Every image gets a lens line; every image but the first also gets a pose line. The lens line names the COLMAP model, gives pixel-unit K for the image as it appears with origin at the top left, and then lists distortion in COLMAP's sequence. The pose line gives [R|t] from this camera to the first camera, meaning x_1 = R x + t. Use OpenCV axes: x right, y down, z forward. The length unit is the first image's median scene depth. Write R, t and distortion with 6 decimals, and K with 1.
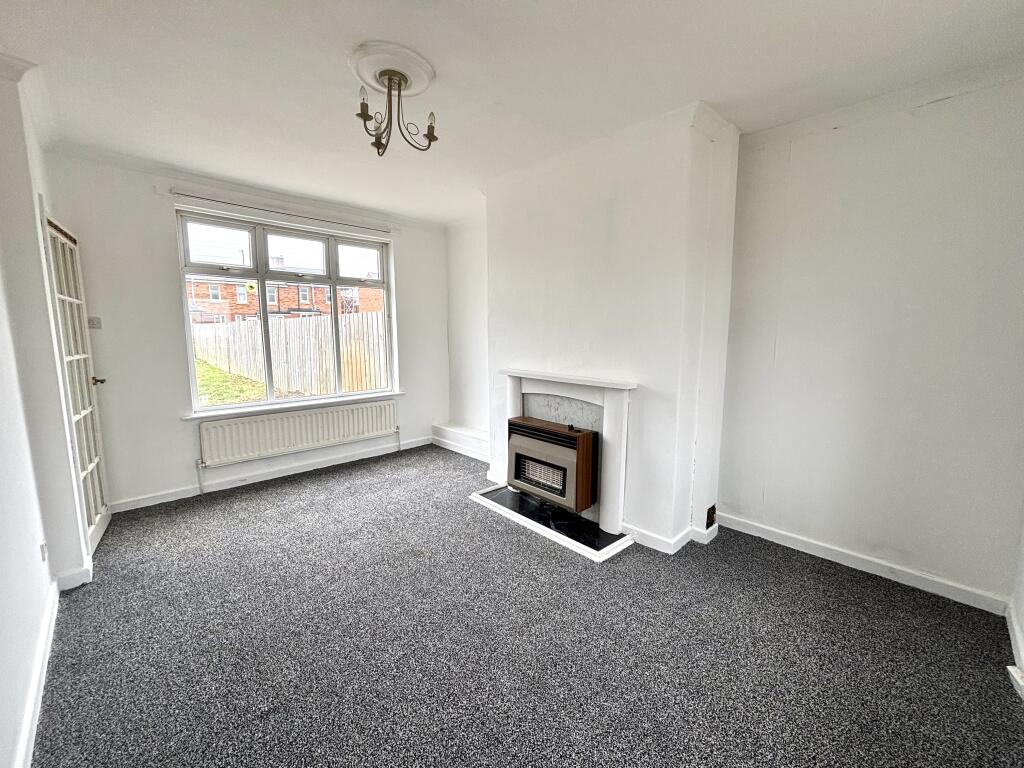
lens RADIAL K [[408.1, 0, 509.8], [0, 408.1, 379.8], [0, 0, 1]] dist [-0.001468, -0.000071]
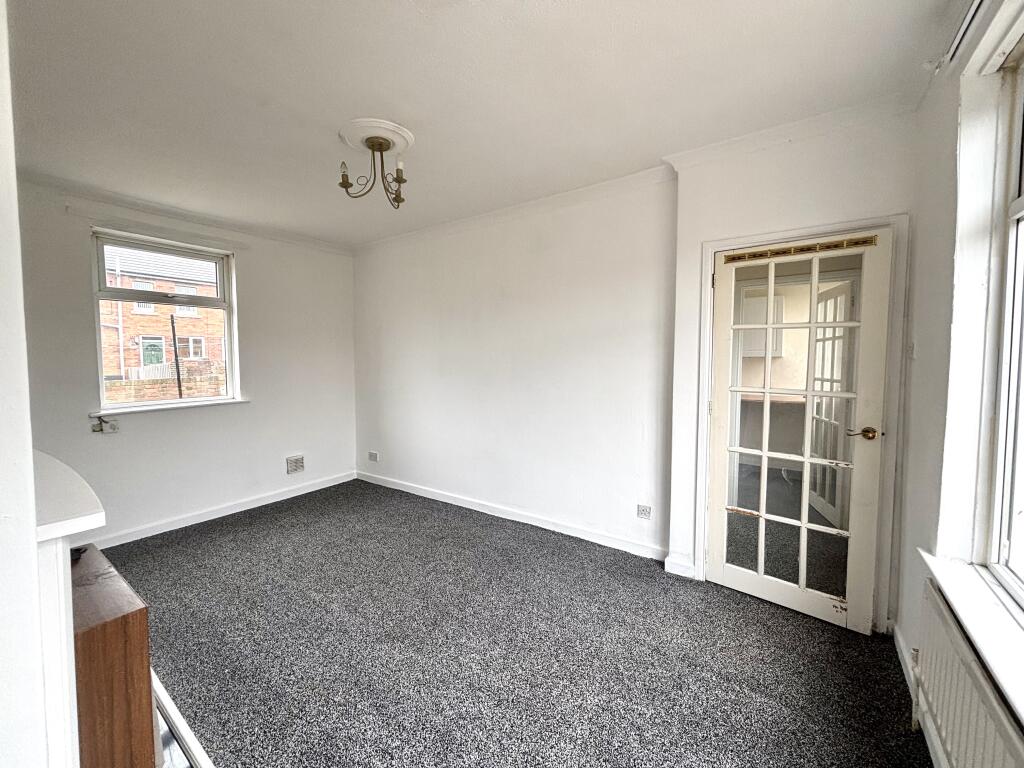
lens RADIAL K [[408.1, 0, 509.8], [0, 408.1, 379.8], [0, 0, 1]] dist [-0.001468, -0.000071]
pose [[-0.981517, 0.006991, -0.191245, -0.220002], [-0.025511, 0.985634, 0.166957, -0.150704], [0.189665, 0.168750, -0.967239, 1.211872]]
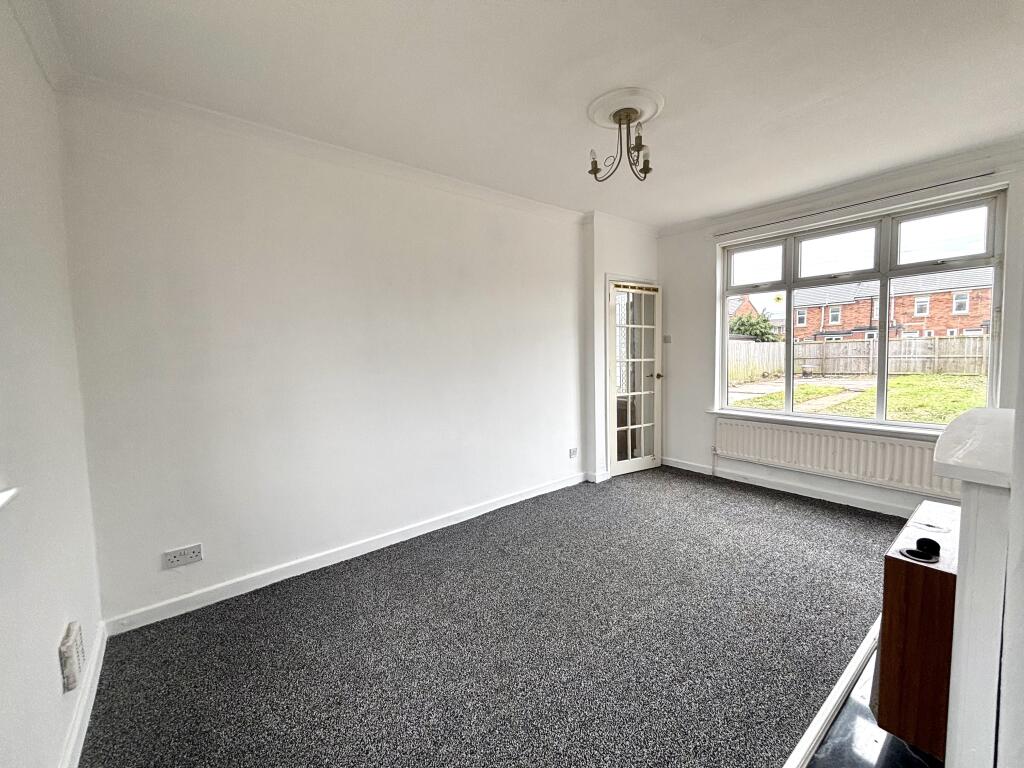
lens RADIAL K [[418.2, 0, 512.0], [0, 418.2, 384.0], [0, 0, 1]] dist [-0.000062, 0.000038]
pose [[-0.099250, 0.082828, -0.991609, 0.507988], [-0.089305, 0.991767, 0.091780, -0.052360], [0.991047, 0.097665, -0.091036, 0.458848]]
